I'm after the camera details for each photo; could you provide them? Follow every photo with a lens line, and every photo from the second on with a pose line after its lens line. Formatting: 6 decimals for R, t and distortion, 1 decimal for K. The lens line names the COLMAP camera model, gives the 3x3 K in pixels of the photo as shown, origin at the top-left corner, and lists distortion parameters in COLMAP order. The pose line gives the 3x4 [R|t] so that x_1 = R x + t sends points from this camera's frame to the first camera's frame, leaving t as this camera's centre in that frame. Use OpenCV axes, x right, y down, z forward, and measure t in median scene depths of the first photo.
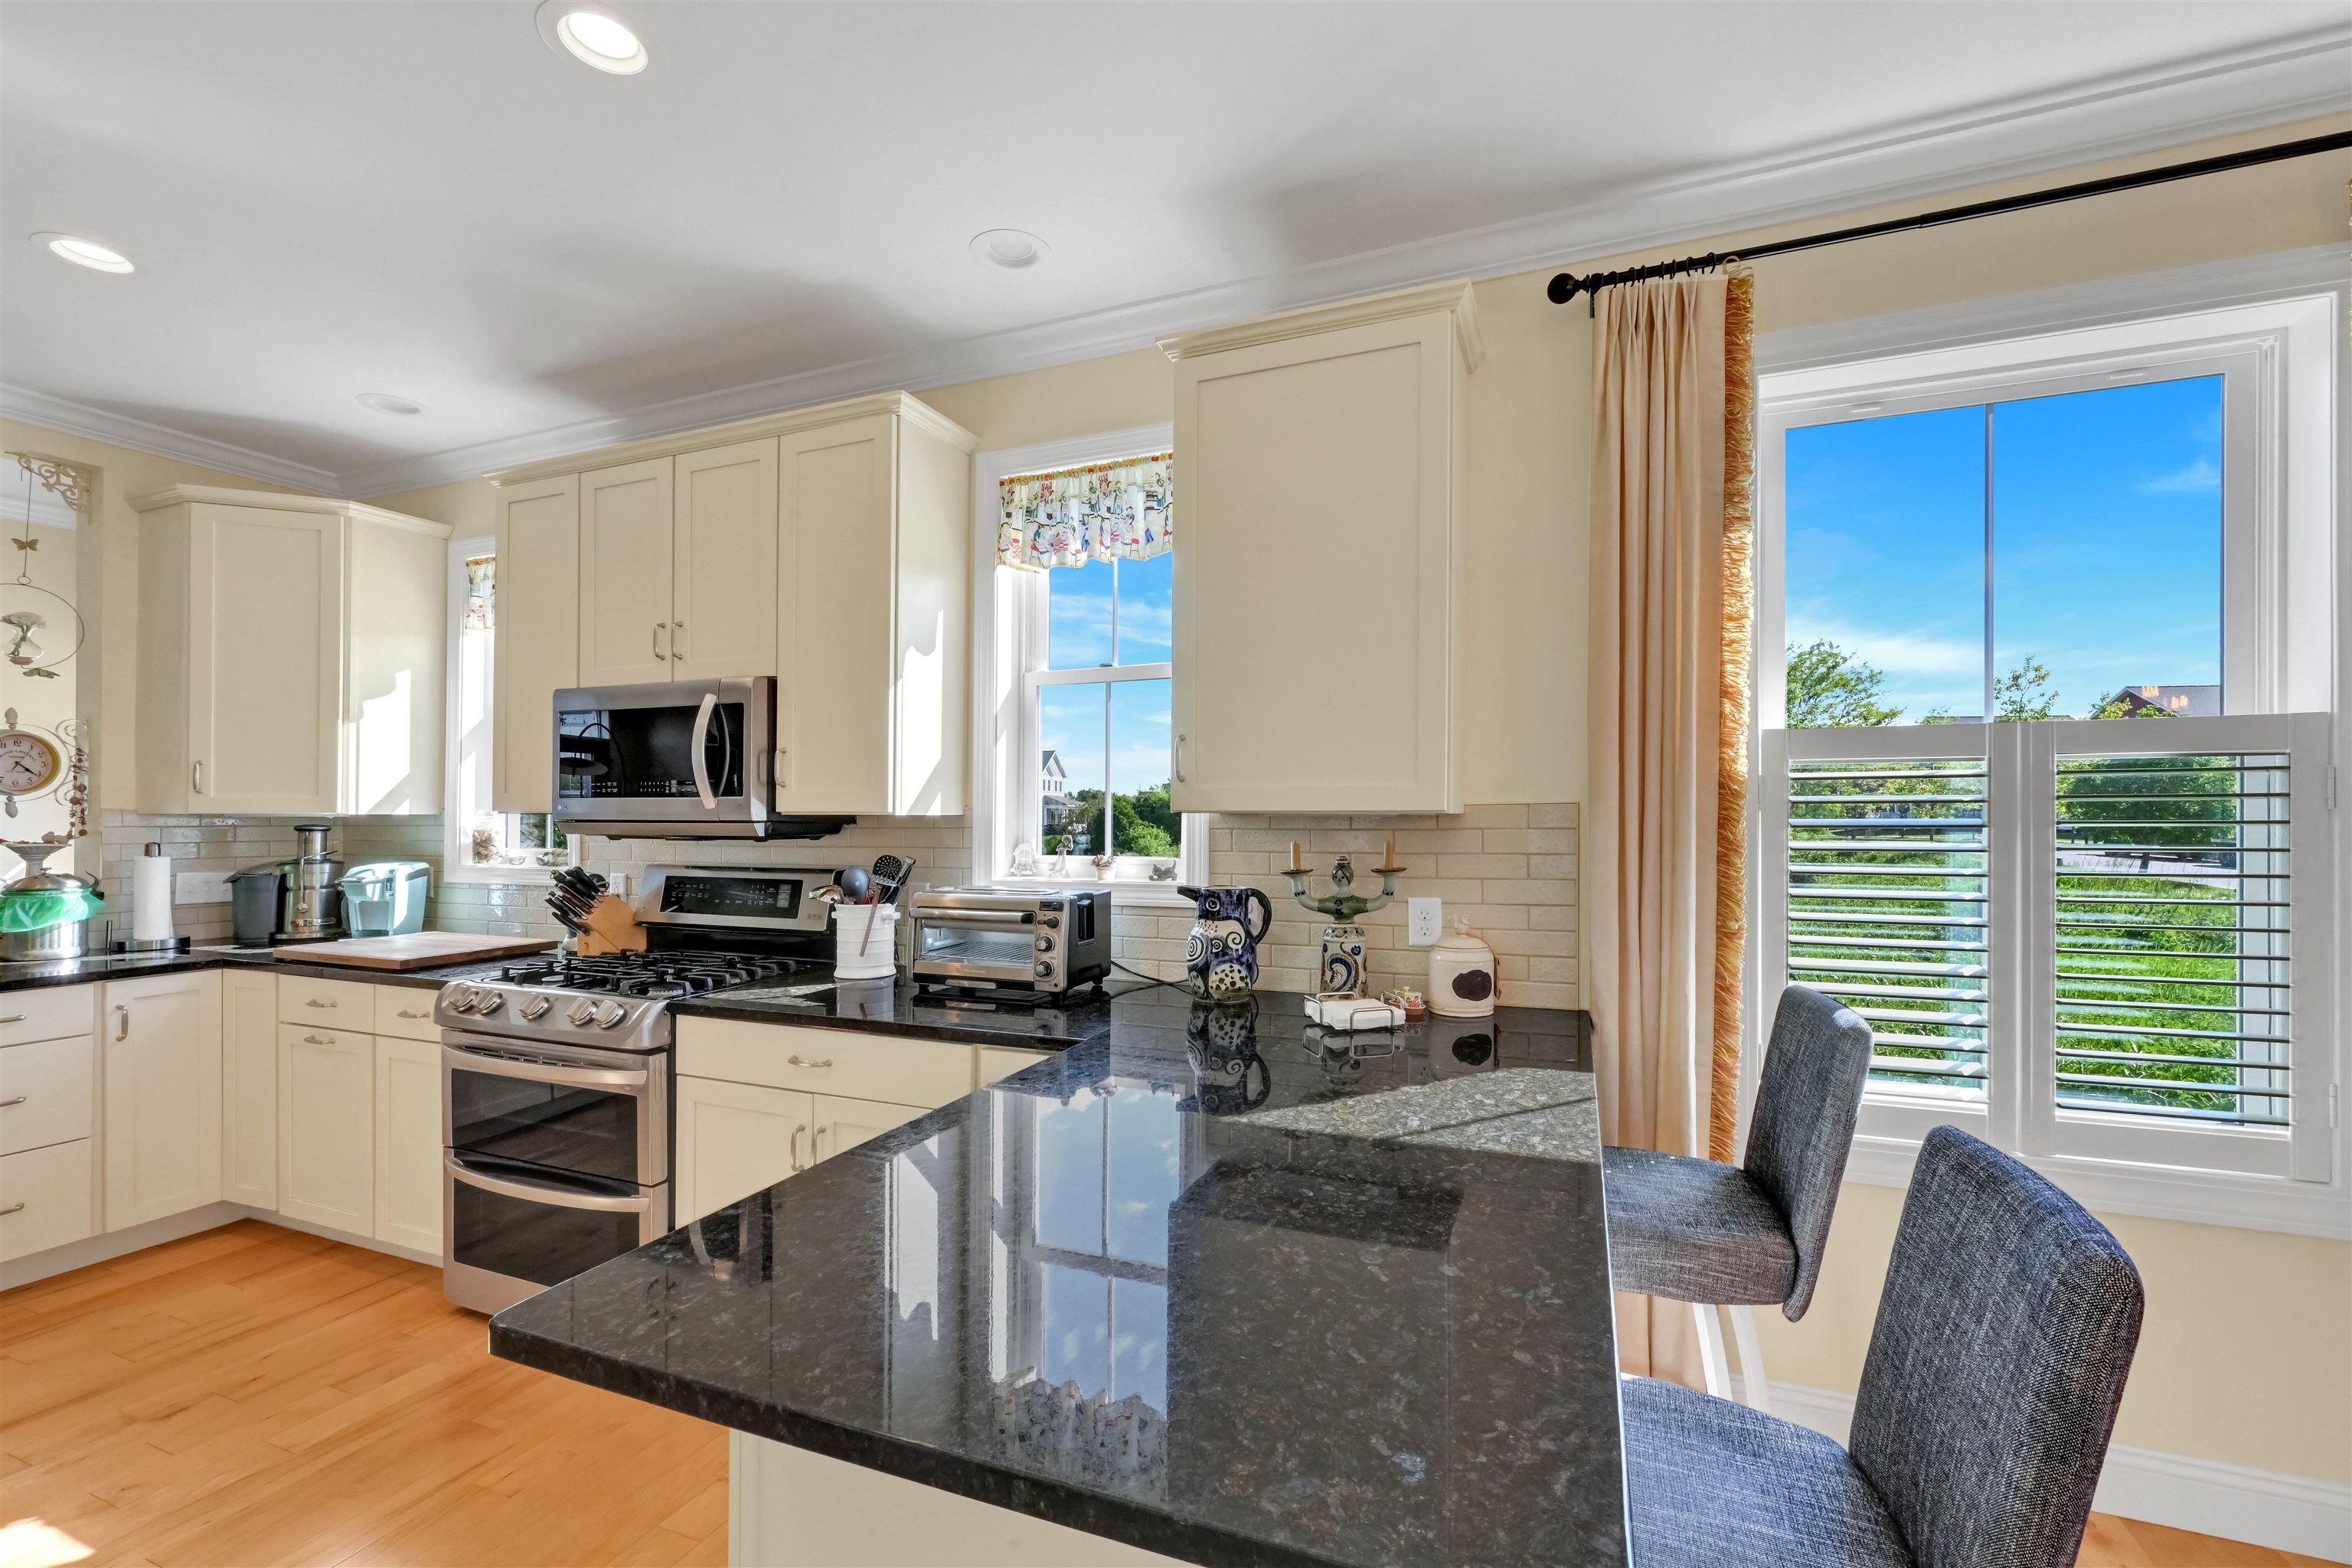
lens RADIAL K [[863.2, 0, 1186.4], [0, 863.2, 806.3], [0, 0, 1]] dist [-0.000859, -0.000426]
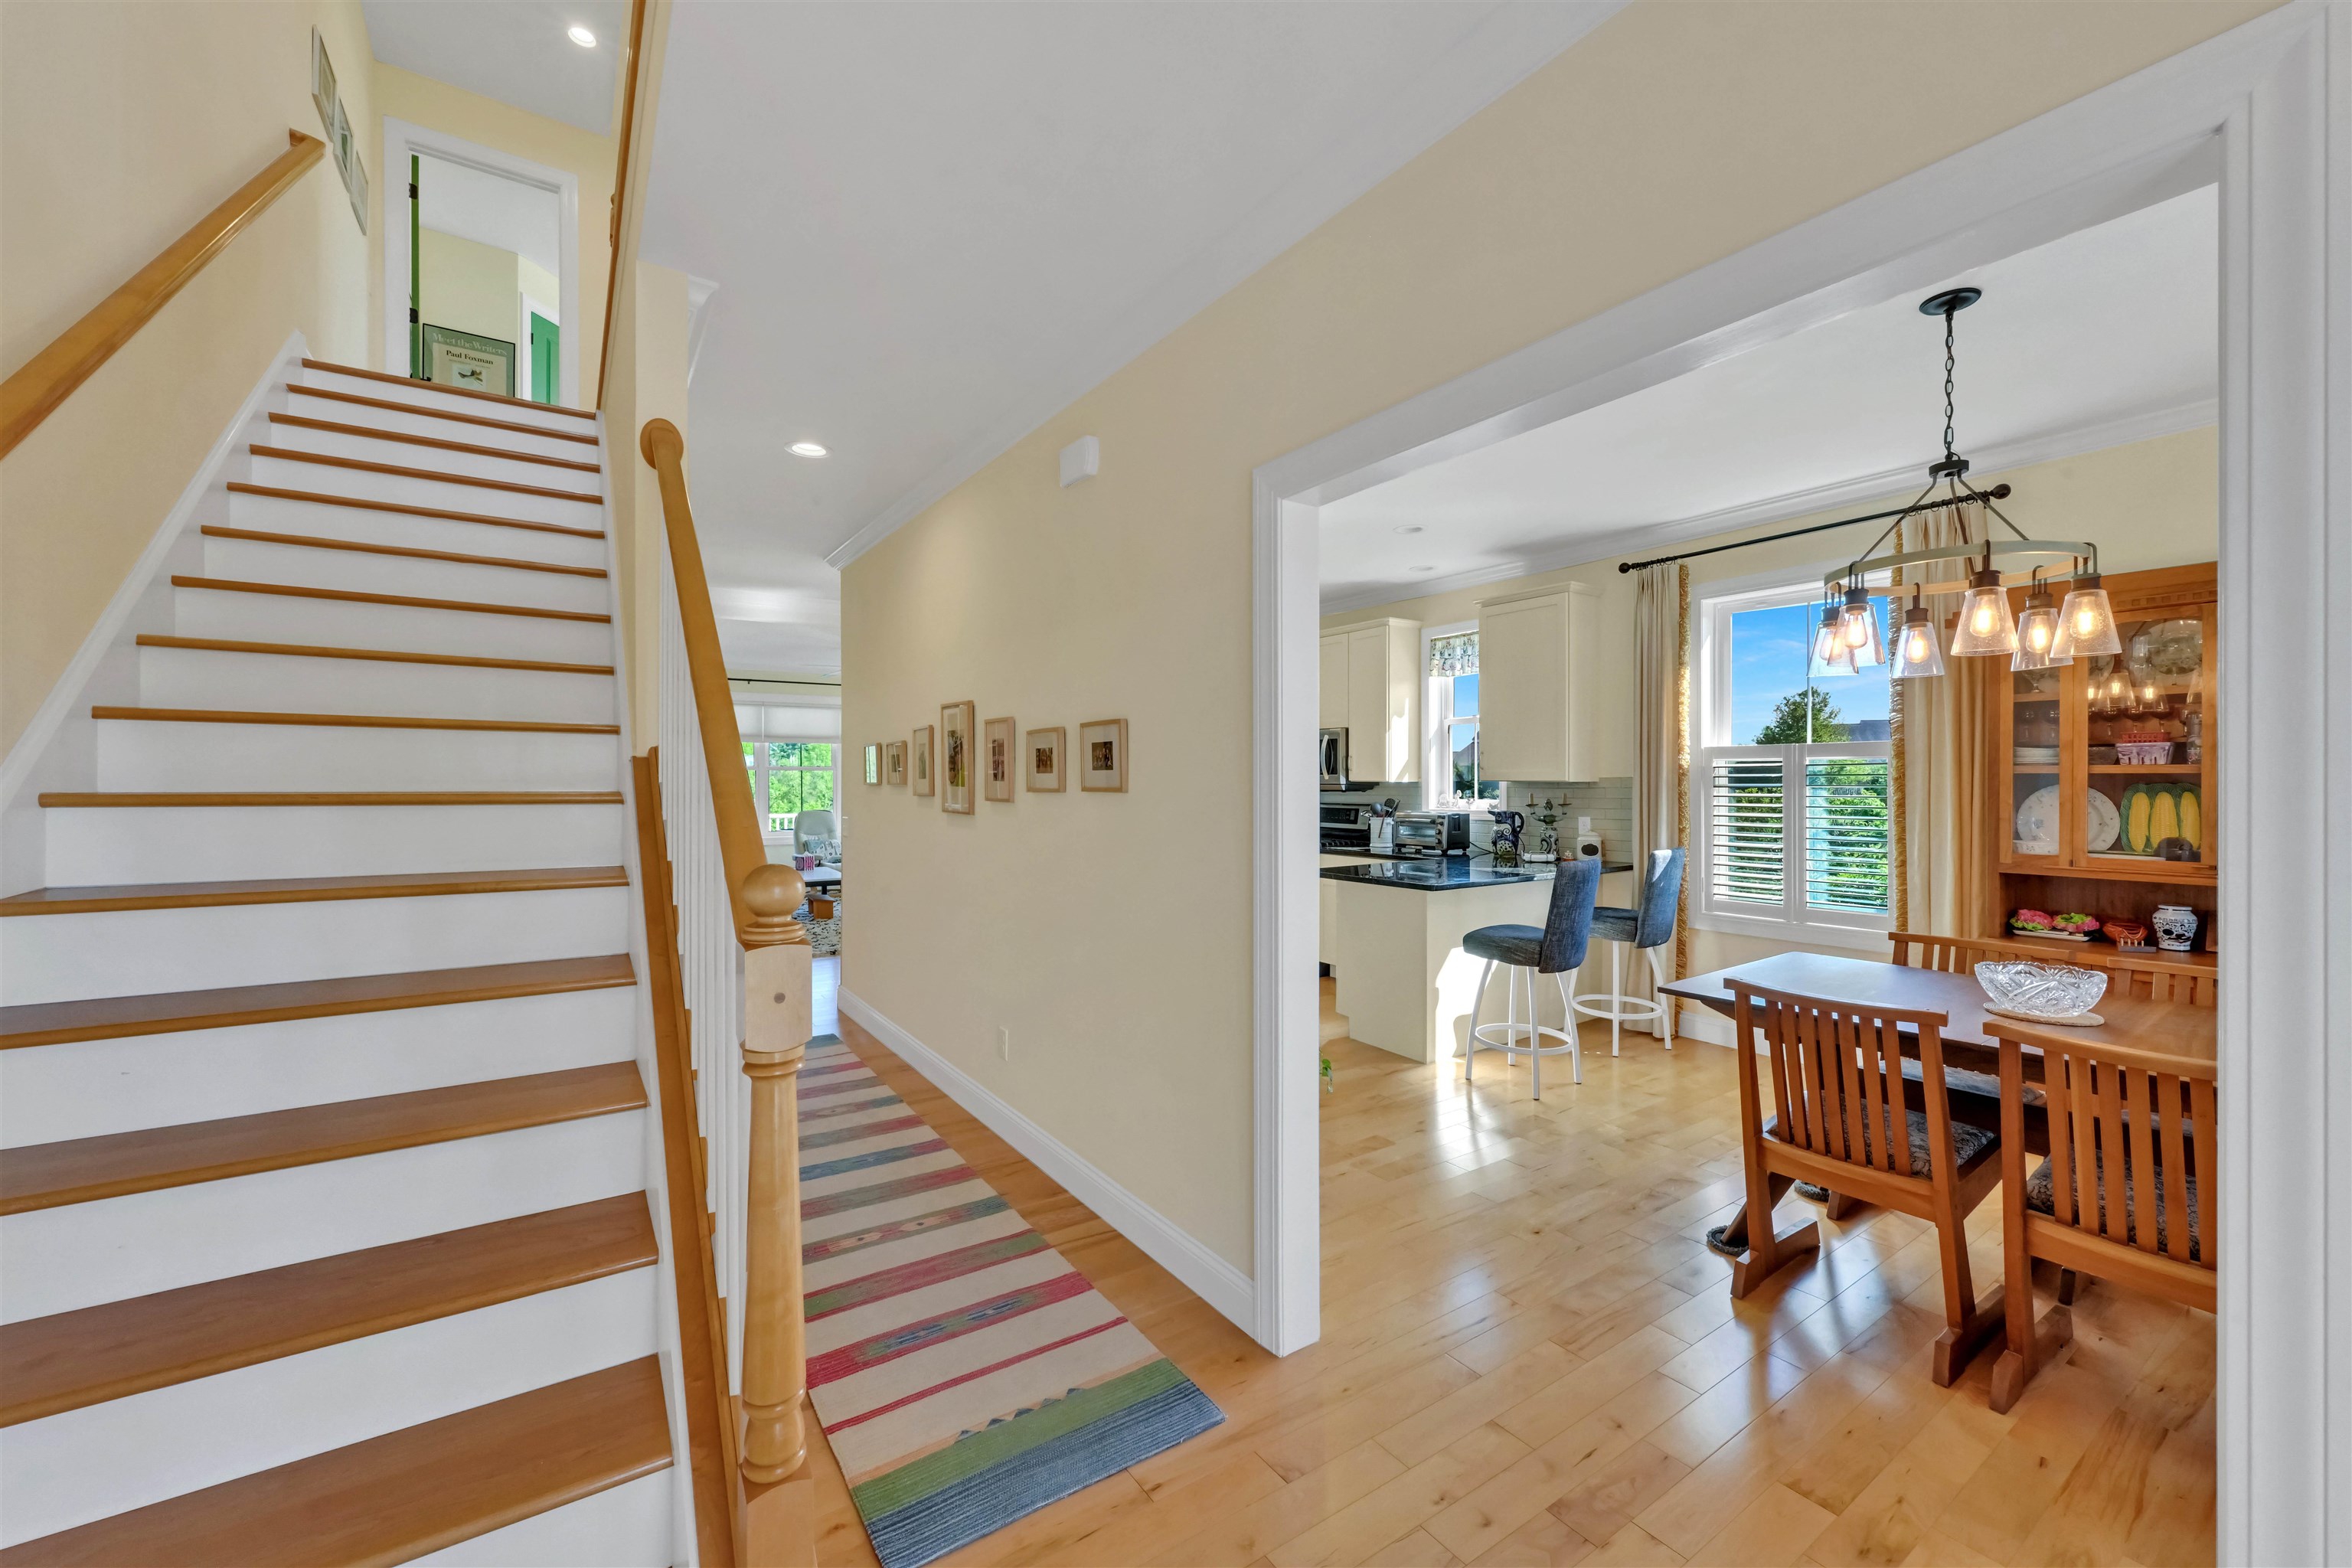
lens RADIAL K [[933.9, 0, 1218.6], [0, 933.9, 785.0], [0, 0, 1]] dist [-0.005096, -0.000129]
pose [[0.802987, 0.002088, -0.595993, 0.773490], [0.008912, 0.999840, 0.015511, -0.024088], [0.595930, -0.017766, 0.802840, -1.300501]]
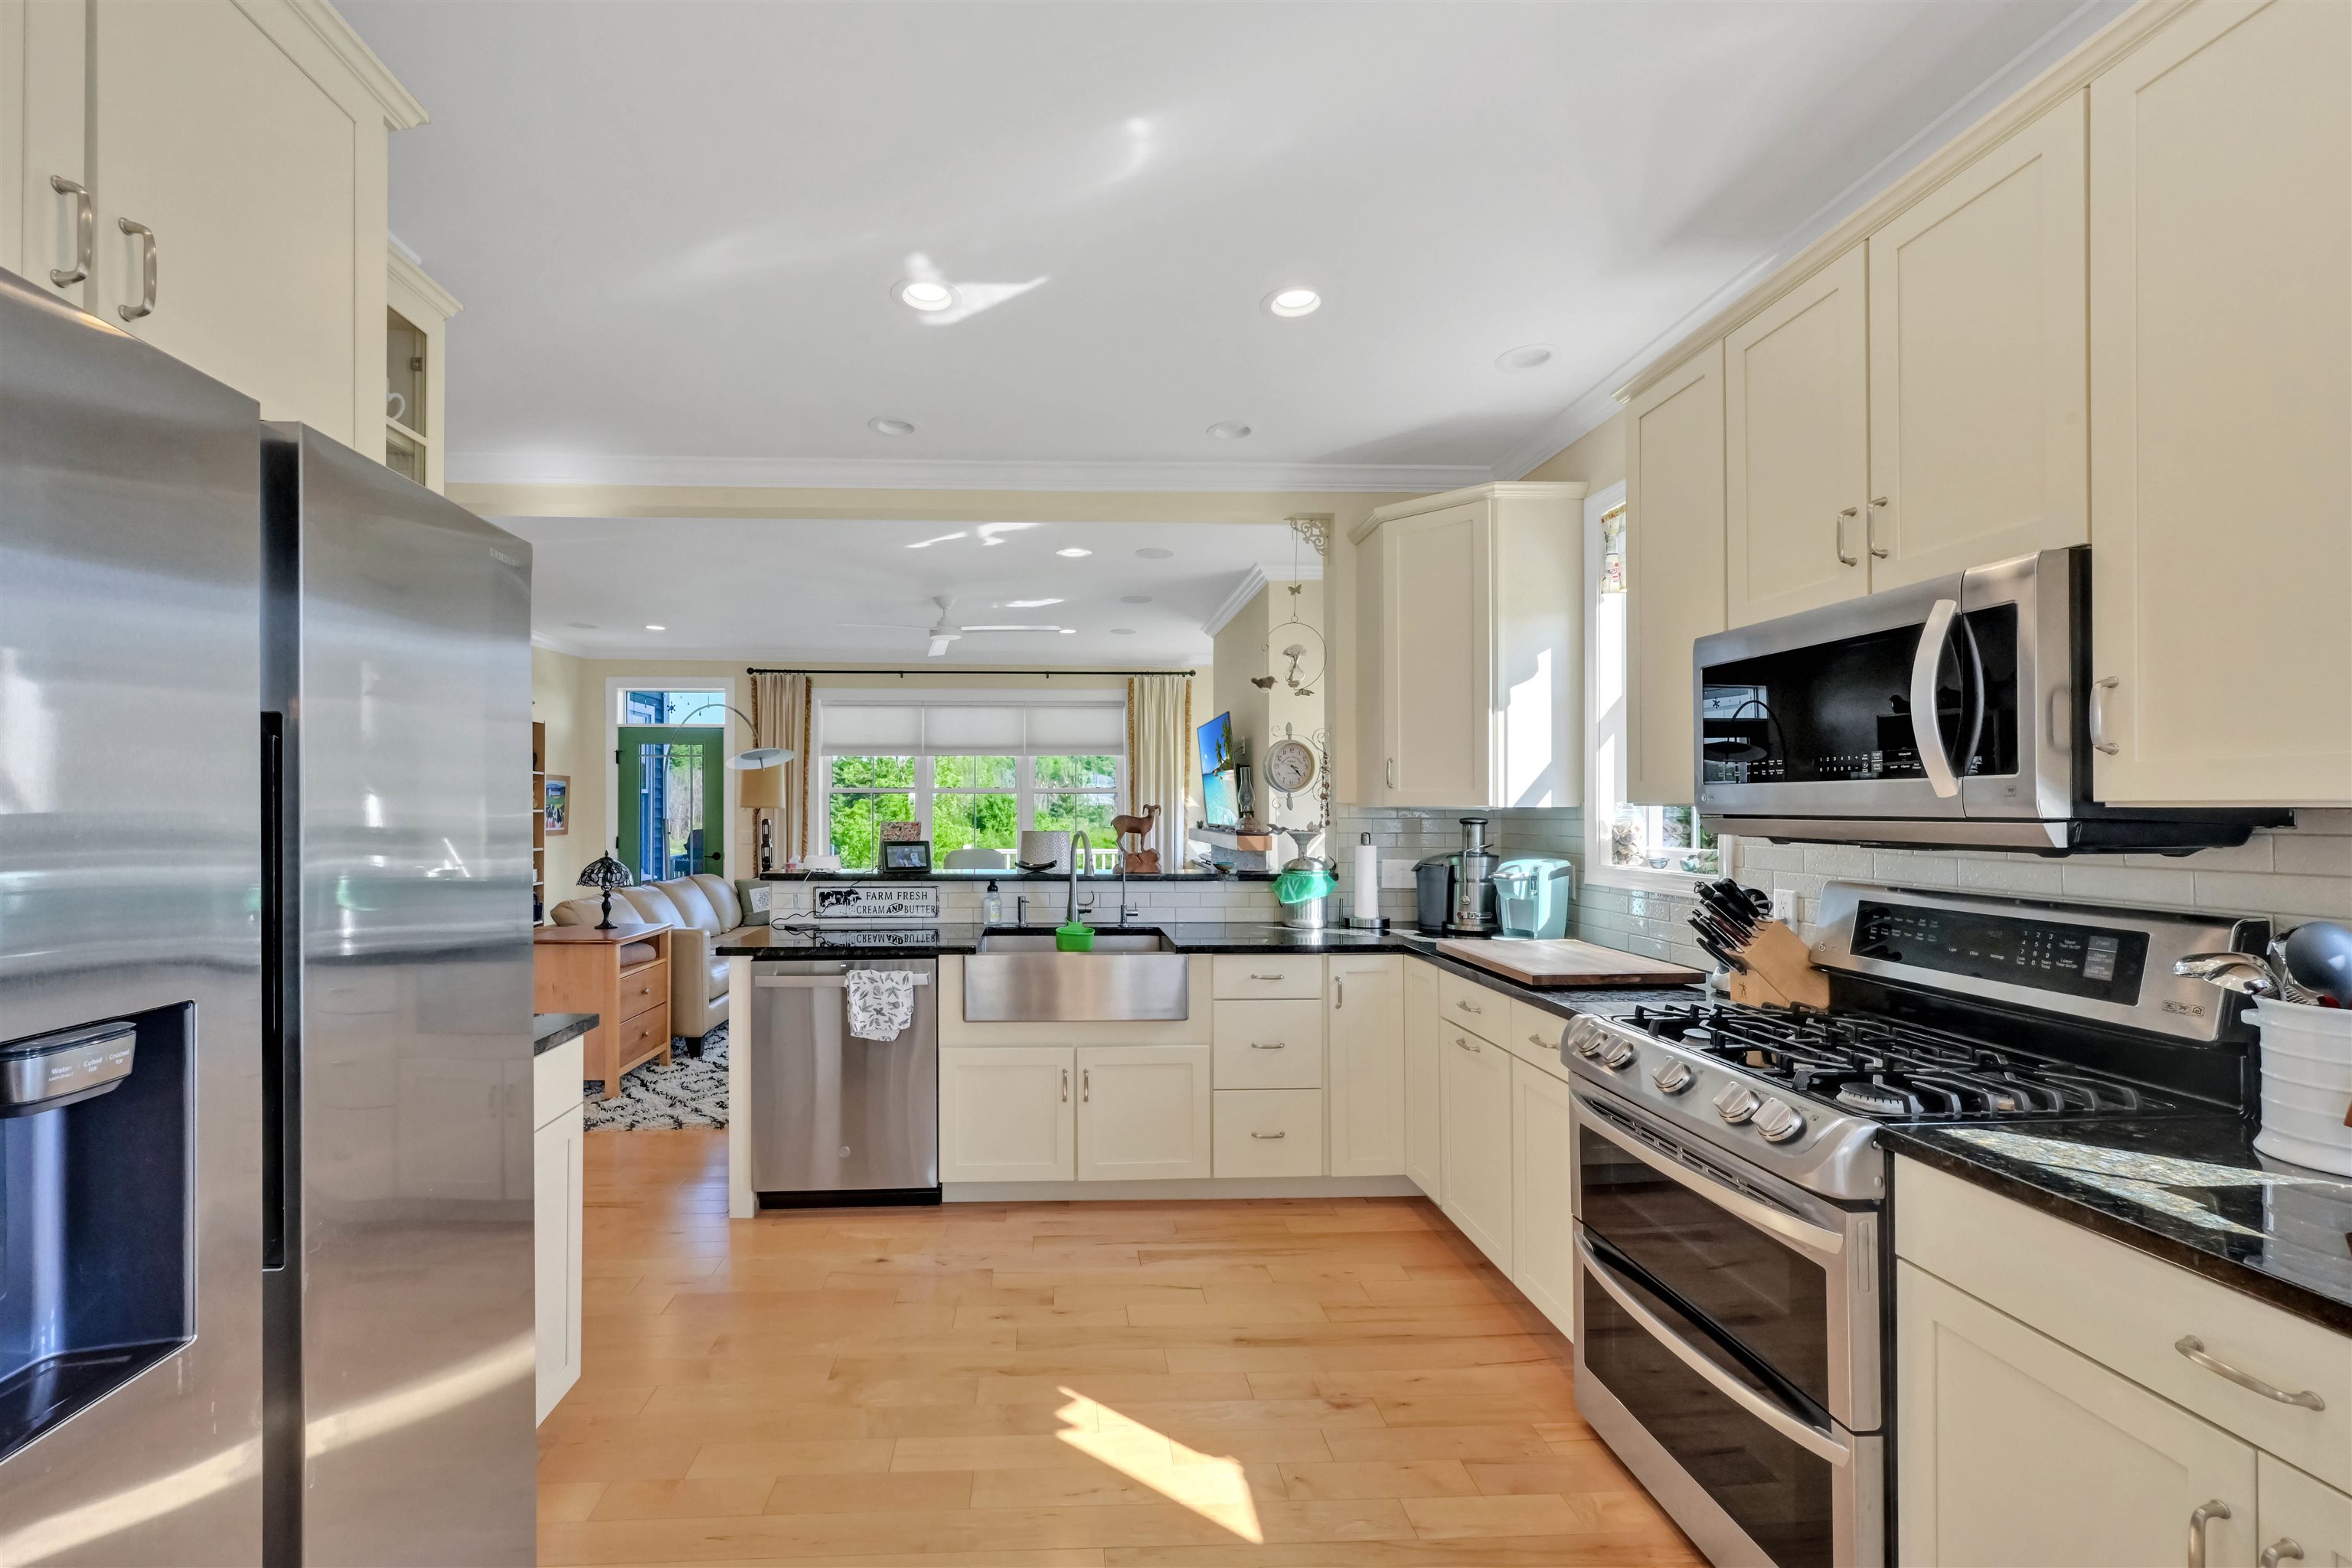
lens RADIAL K [[971.9, 0, 1092.8], [0, 971.9, 804.8], [0, 0, 1]] dist [0.001465, 0.000013]
pose [[0.360631, -0.003987, -0.932700, -0.143975], [0.012192, 0.999926, 0.000439, 0.000650], [0.932629, -0.011530, 0.360653, 0.216924]]
